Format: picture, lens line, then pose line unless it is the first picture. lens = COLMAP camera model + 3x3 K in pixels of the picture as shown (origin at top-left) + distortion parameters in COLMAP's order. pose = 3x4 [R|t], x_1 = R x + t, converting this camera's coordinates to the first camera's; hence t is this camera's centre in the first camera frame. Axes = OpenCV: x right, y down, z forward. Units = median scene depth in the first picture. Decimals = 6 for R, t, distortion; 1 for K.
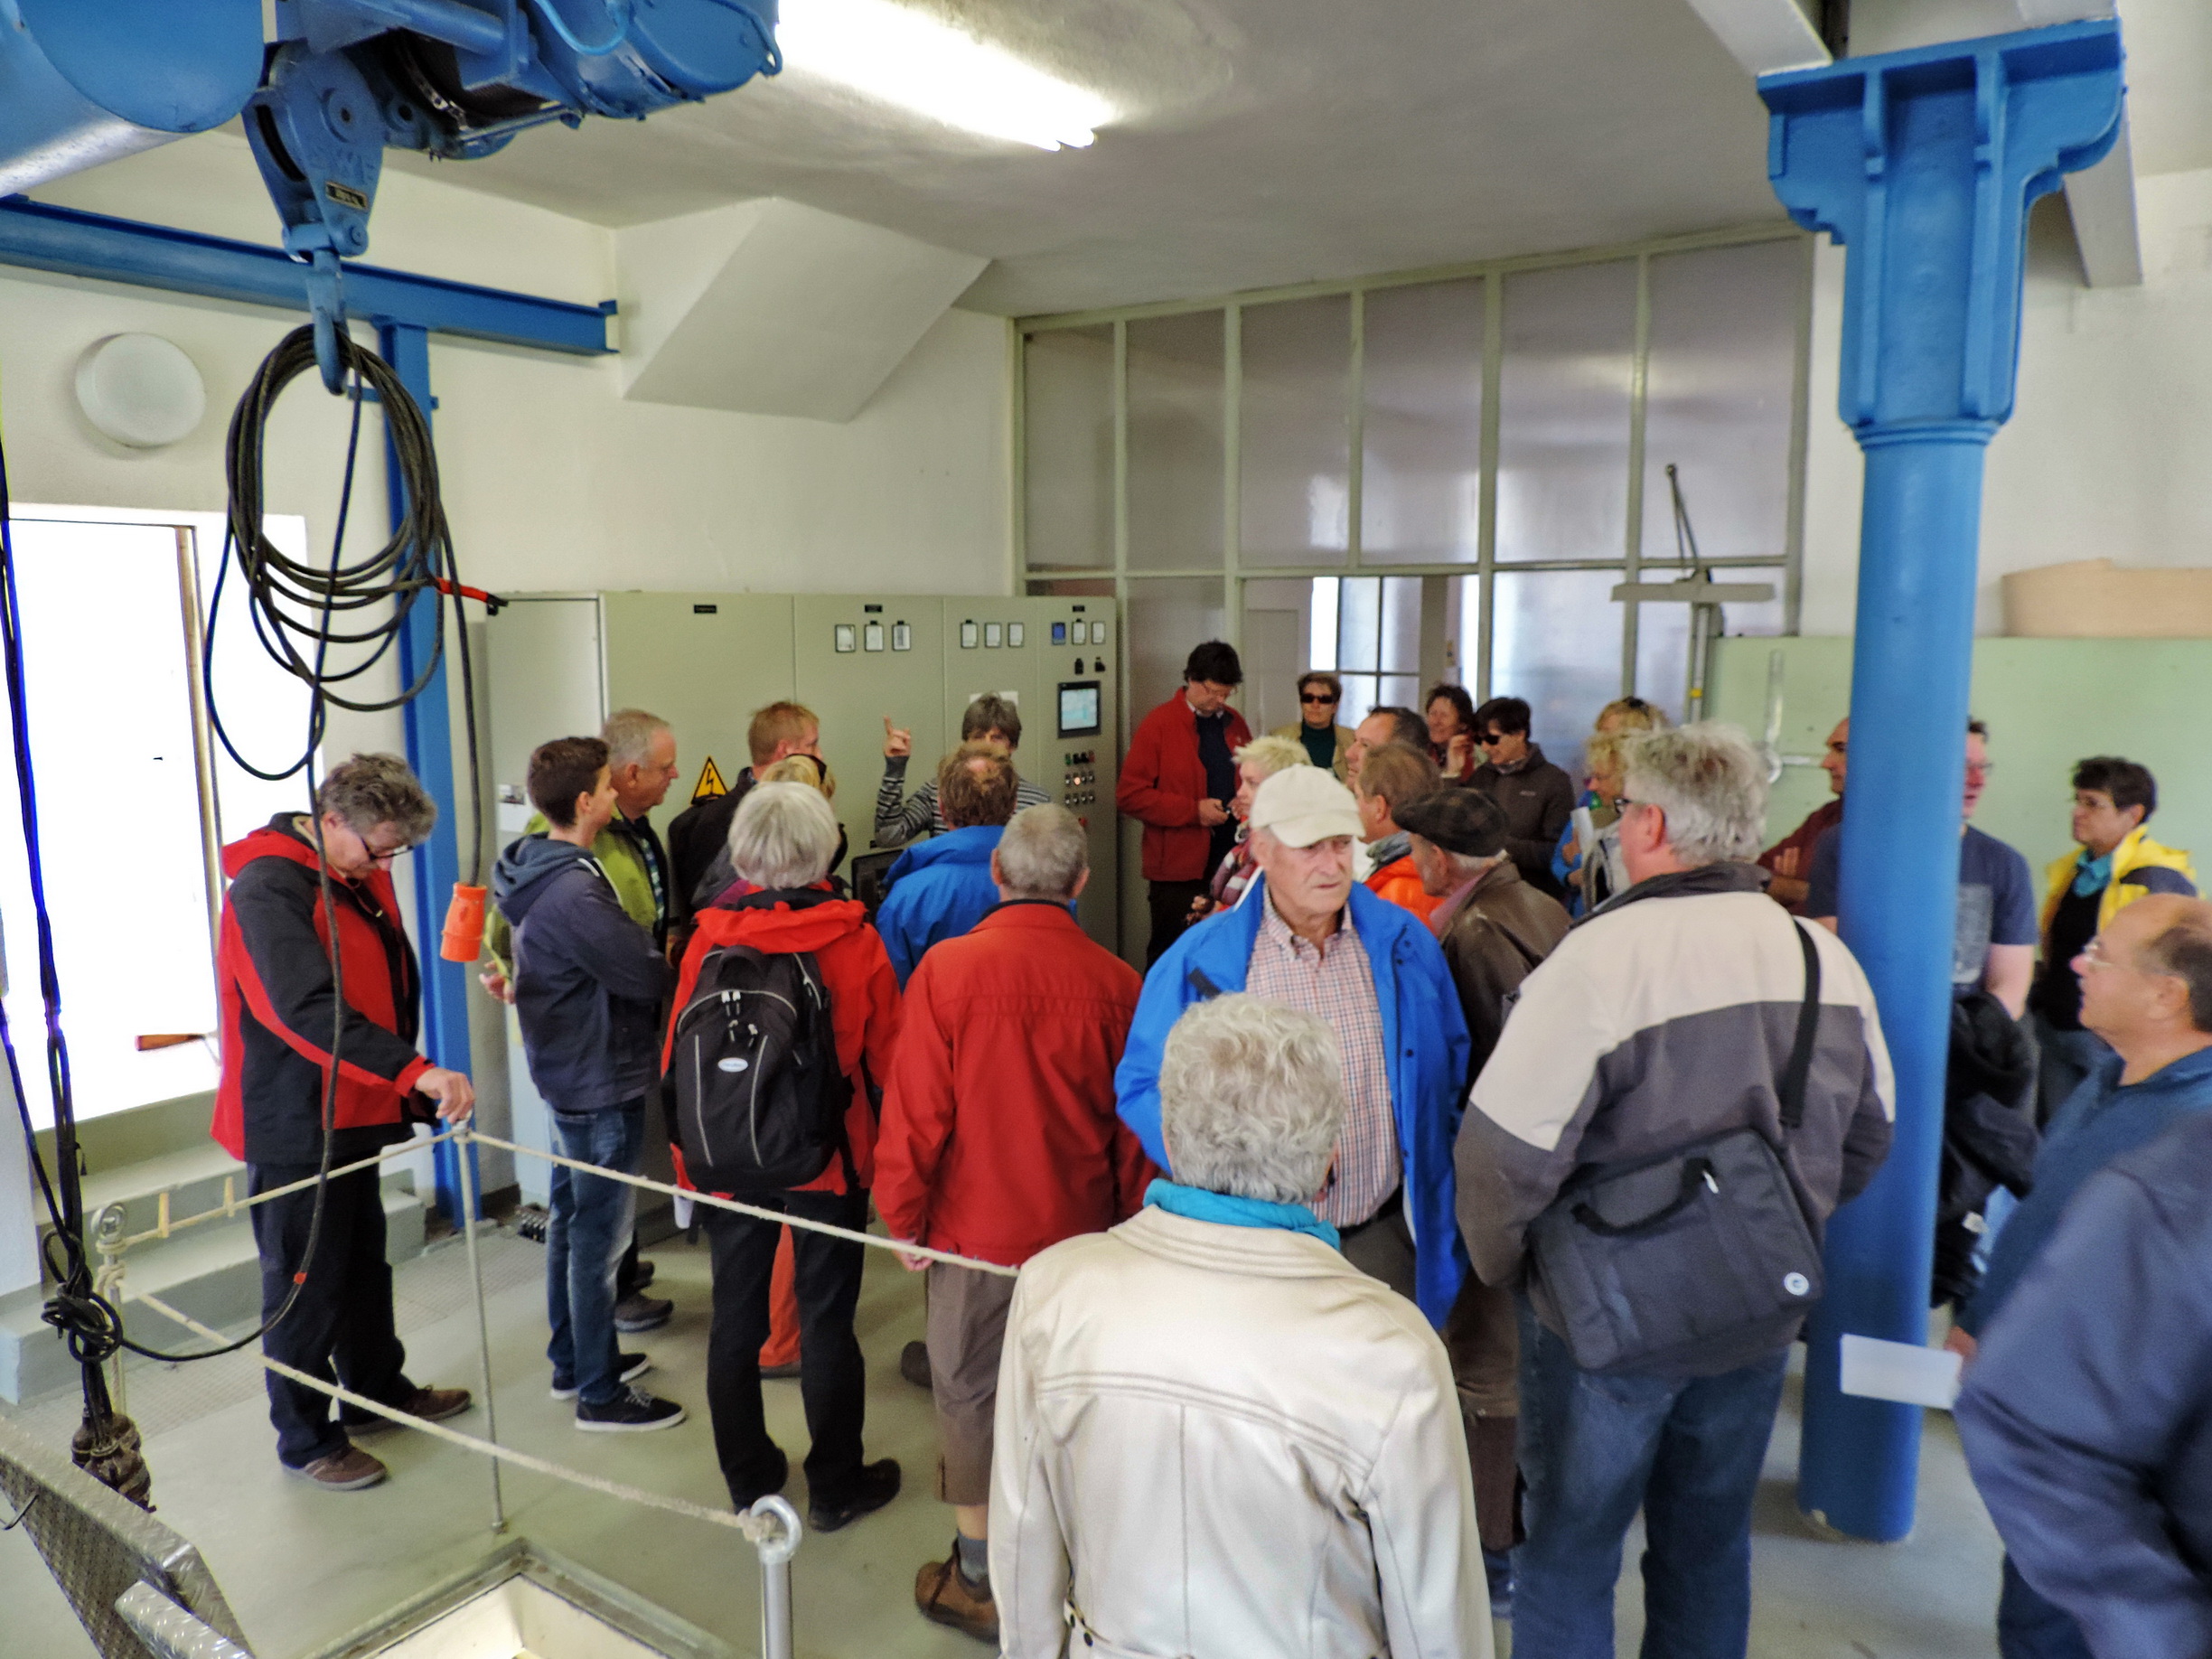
lens RADIAL K [[1557.2, 0, 1093.7], [0, 1557.2, 826.2], [0, 0, 1]] dist [-0.003754, 0.000019]
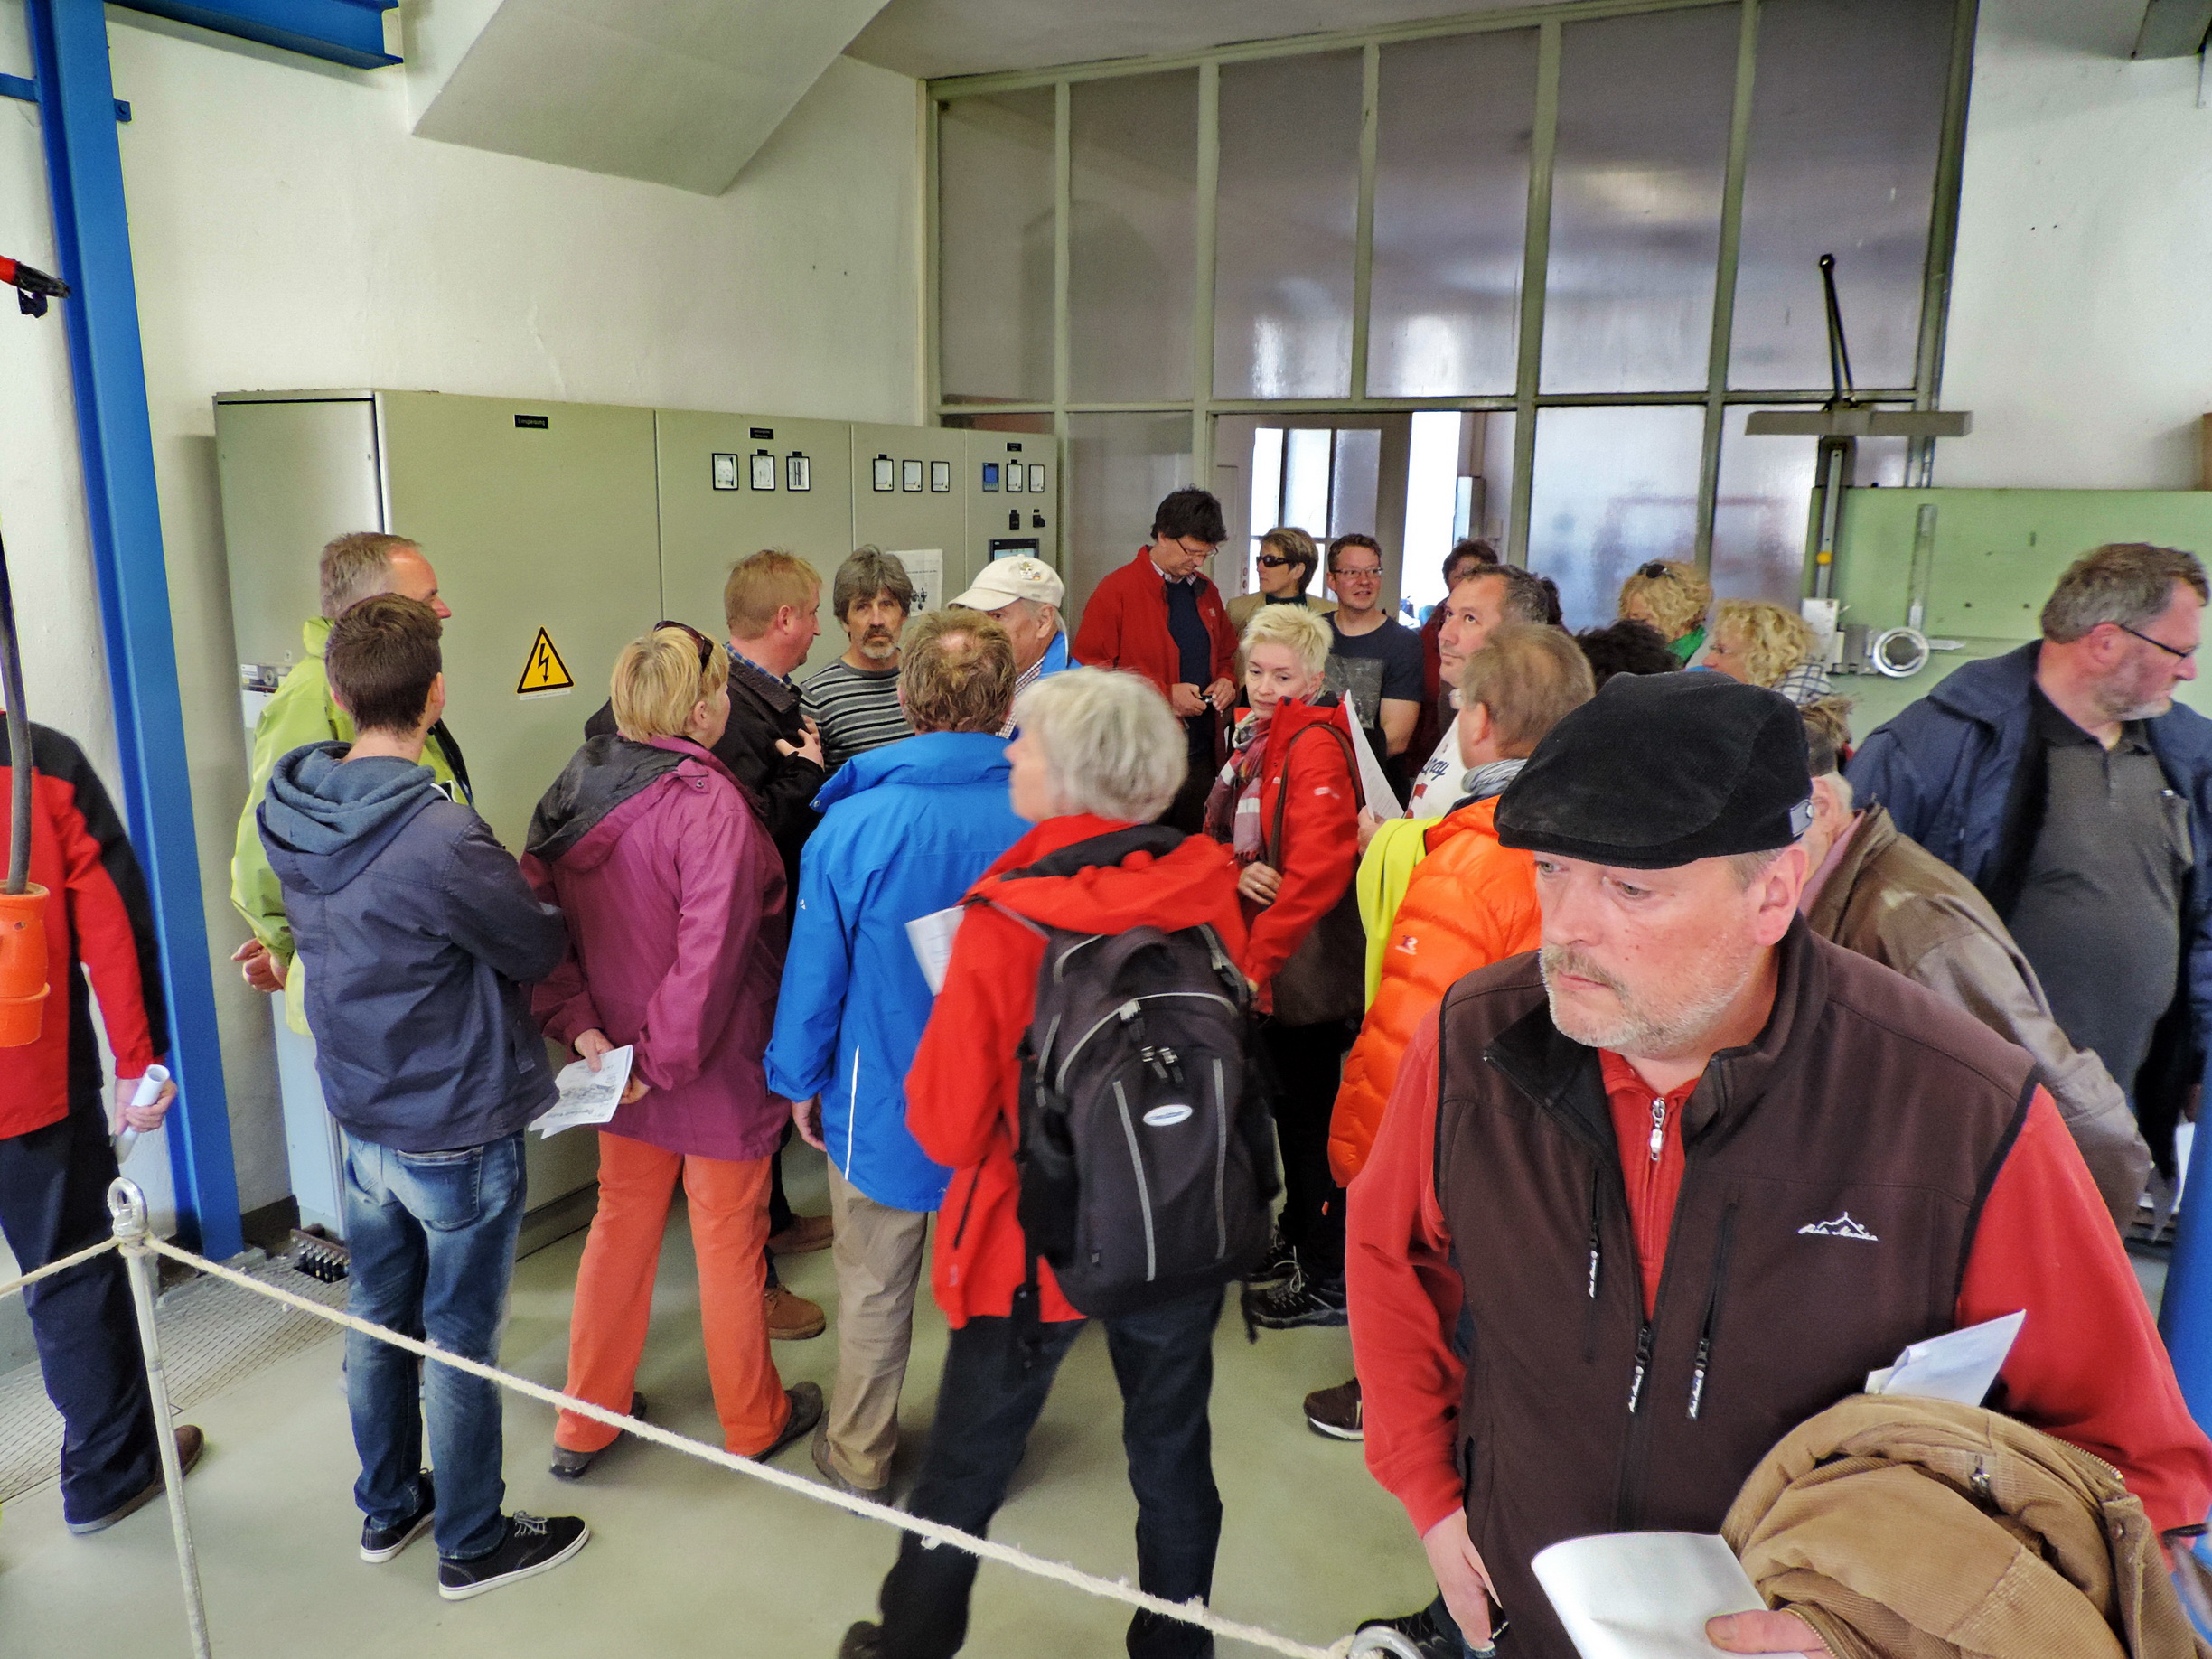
lens RADIAL K [[1557.2, 0, 1093.7], [0, 1557.2, 826.2], [0, 0, 1]] dist [-0.003754, 0.000019]
pose [[0.995842, -0.002282, 0.091066, -0.044862], [-0.004807, 0.996977, 0.077549, -0.007516], [-0.090968, -0.077664, 0.992821, 0.194090]]
